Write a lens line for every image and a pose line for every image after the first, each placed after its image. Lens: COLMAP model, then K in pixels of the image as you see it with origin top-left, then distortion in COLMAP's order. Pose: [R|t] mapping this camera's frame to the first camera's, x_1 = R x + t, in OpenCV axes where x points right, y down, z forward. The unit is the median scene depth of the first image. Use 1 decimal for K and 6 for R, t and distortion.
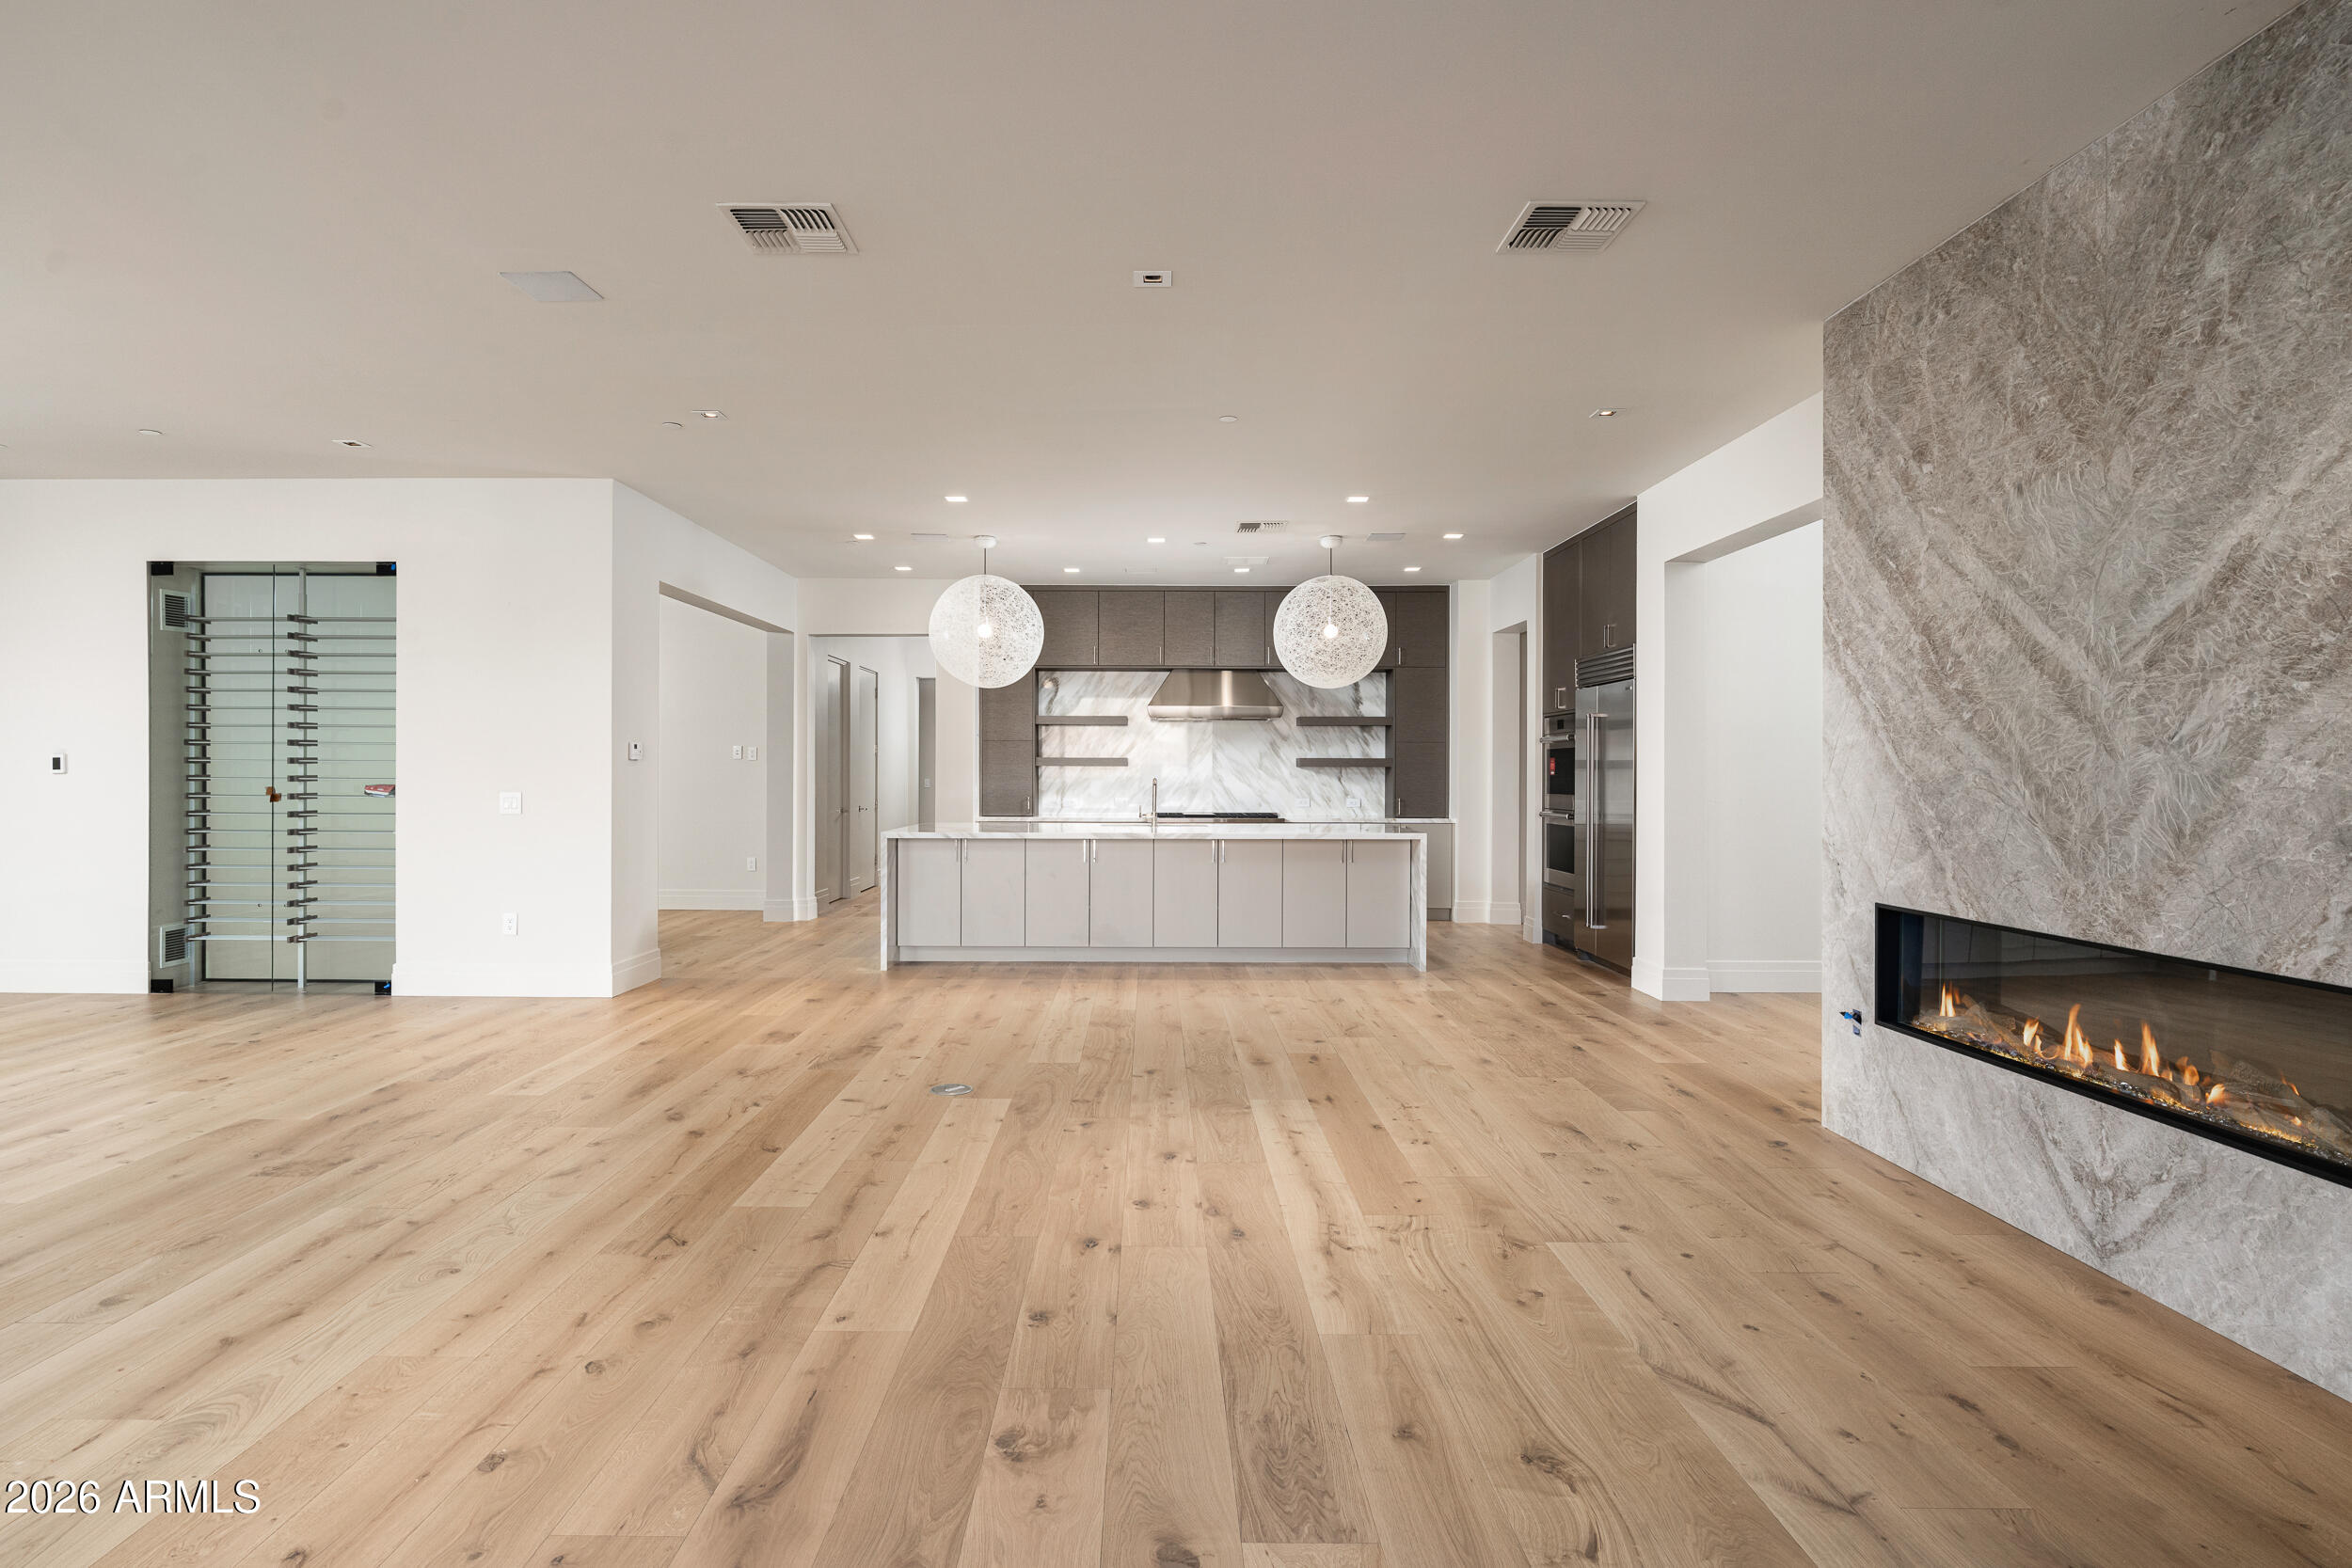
lens RADIAL K [[1268.2, 0, 1163.9], [0, 1268.2, 781.8], [0, 0, 1]] dist [-0.006036, 0.002752]
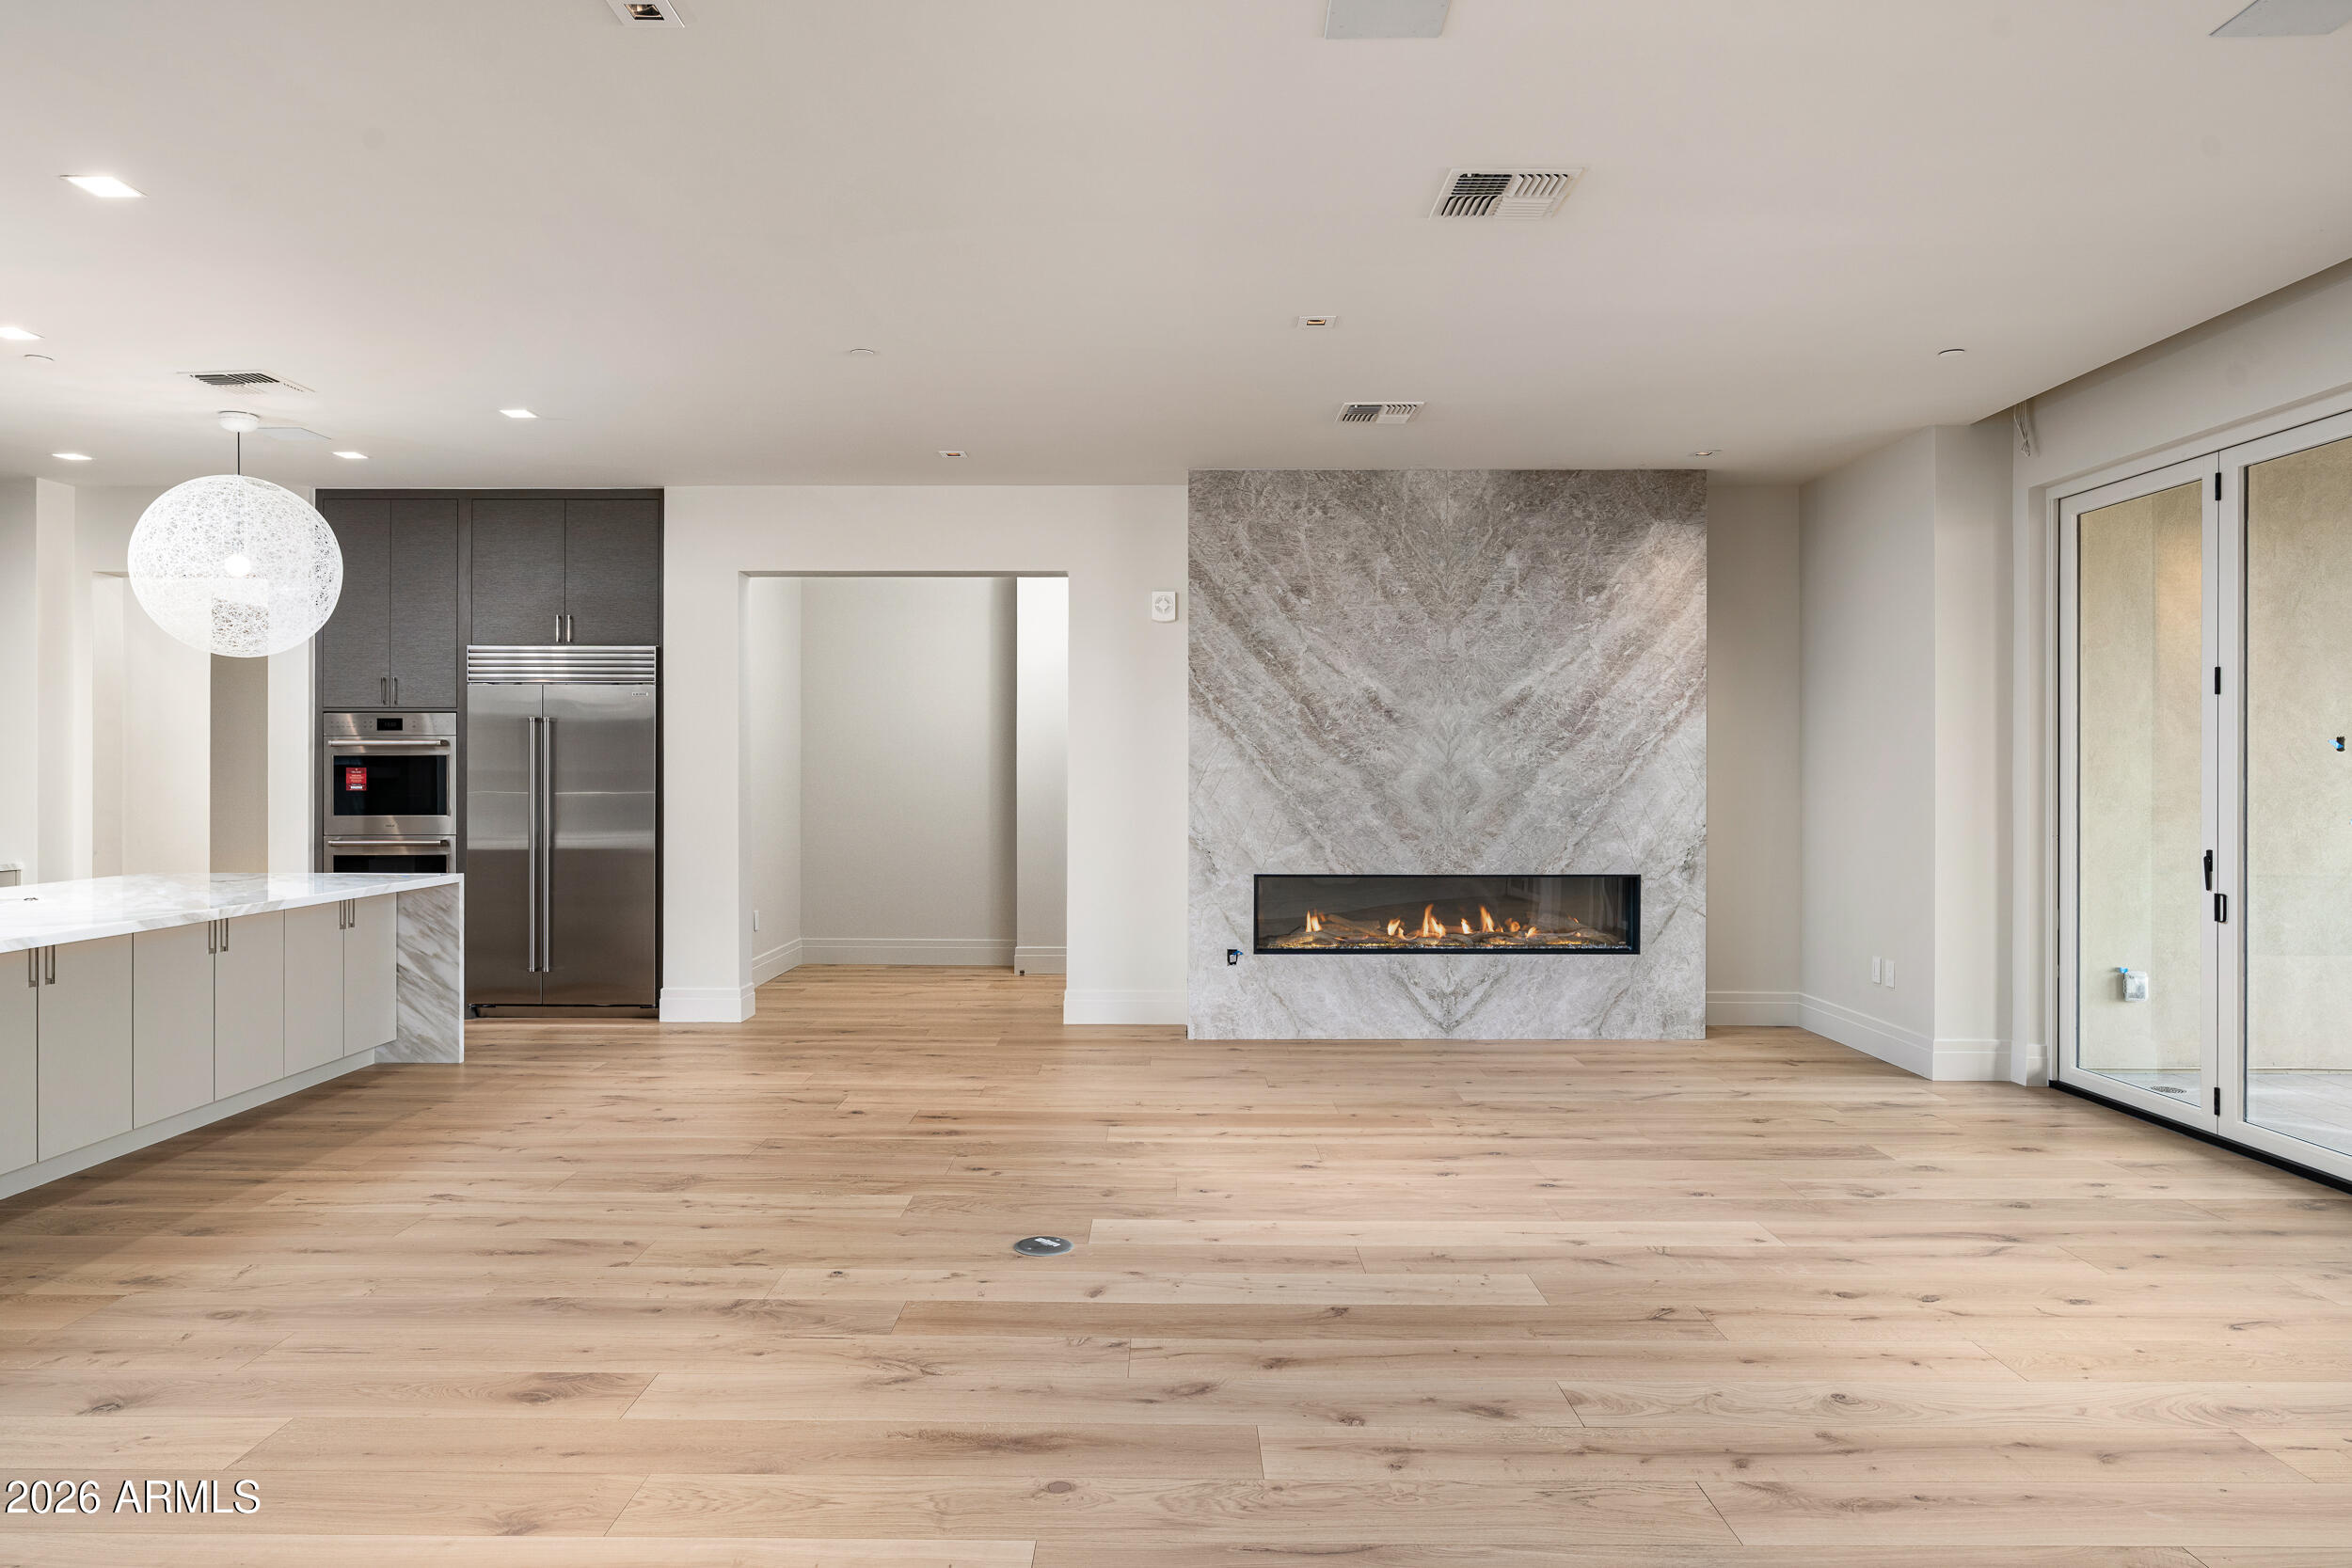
lens RADIAL K [[1438.2, 0, 1171.7], [0, 1438.2, 779.0], [0, 0, 1]] dist [-0.006873, 0.008282]
pose [[-0.006805, -0.006785, 0.999954, -1.197125], [0.006290, 0.999957, 0.006828, -0.032230], [-0.999957, 0.006336, -0.006762, 1.140619]]
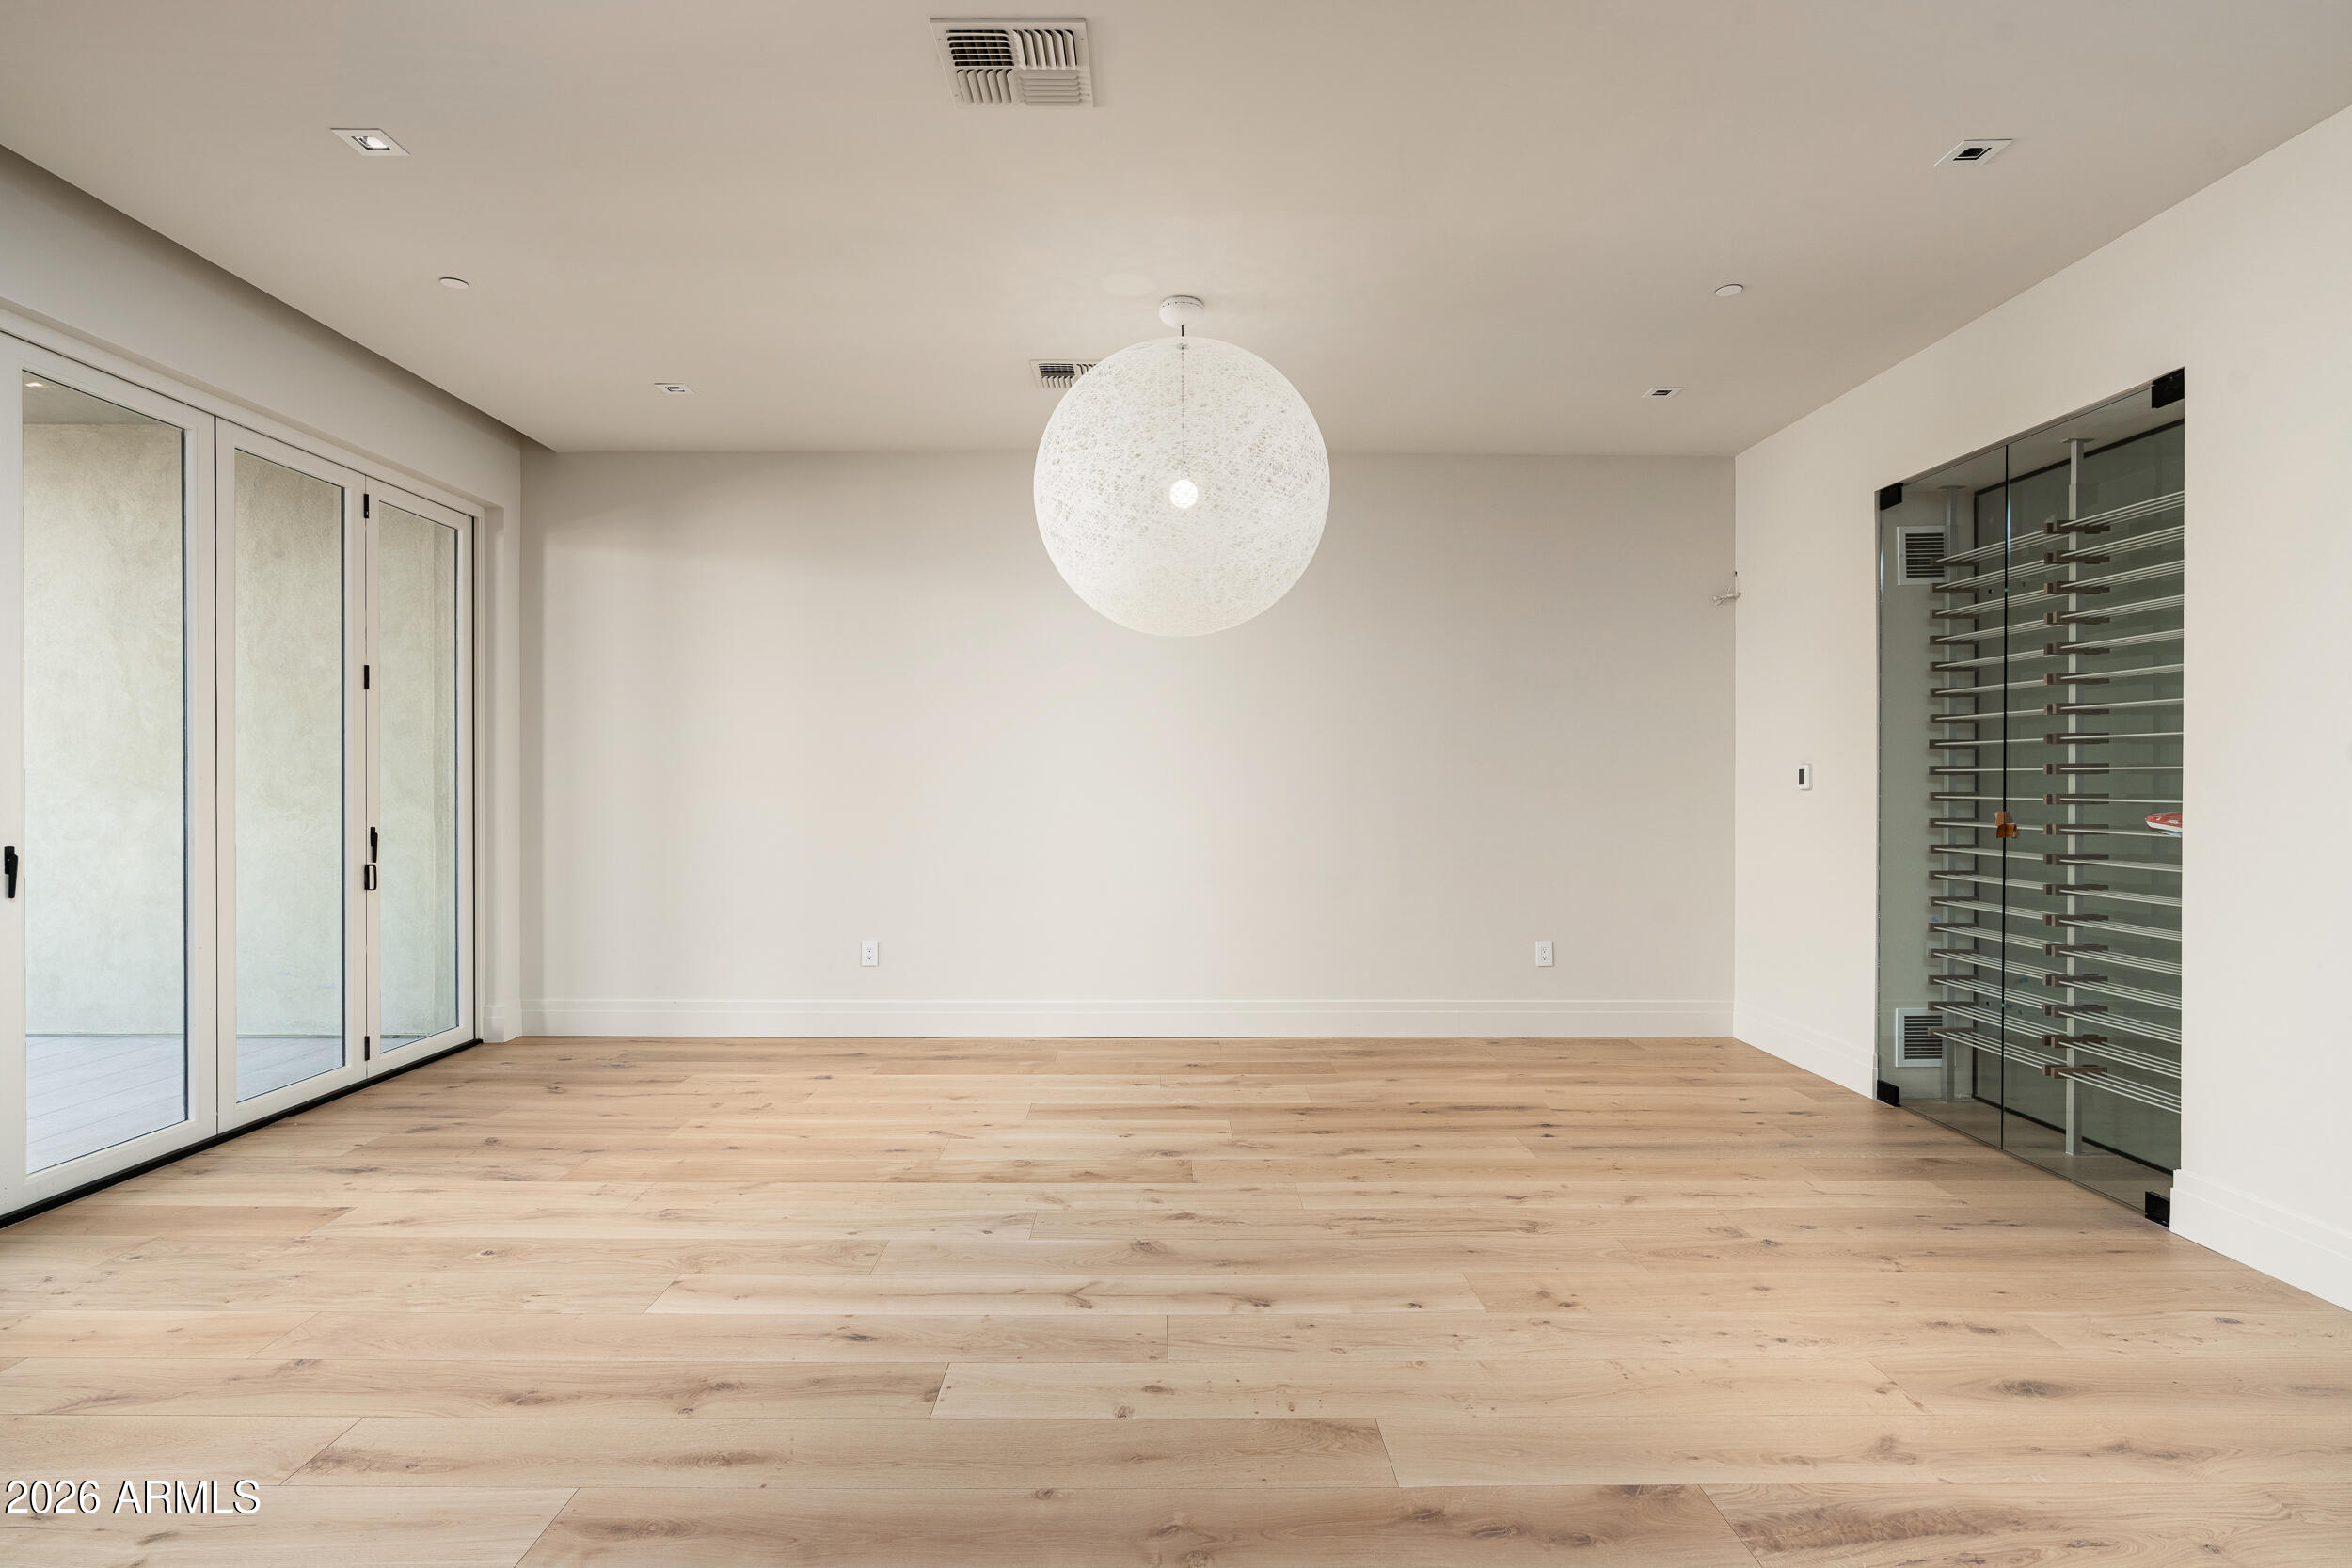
lens RADIAL K [[1172.9, 0, 1160.6], [0, 1172.9, 778.5], [0, 0, 1]] dist [-0.003661, -0.000334]
pose [[0.001514, -0.008142, -0.999966, -0.243504], [-0.009539, 0.999921, -0.008156, -0.005394], [0.999953, 0.009552, 0.001437, 1.004374]]
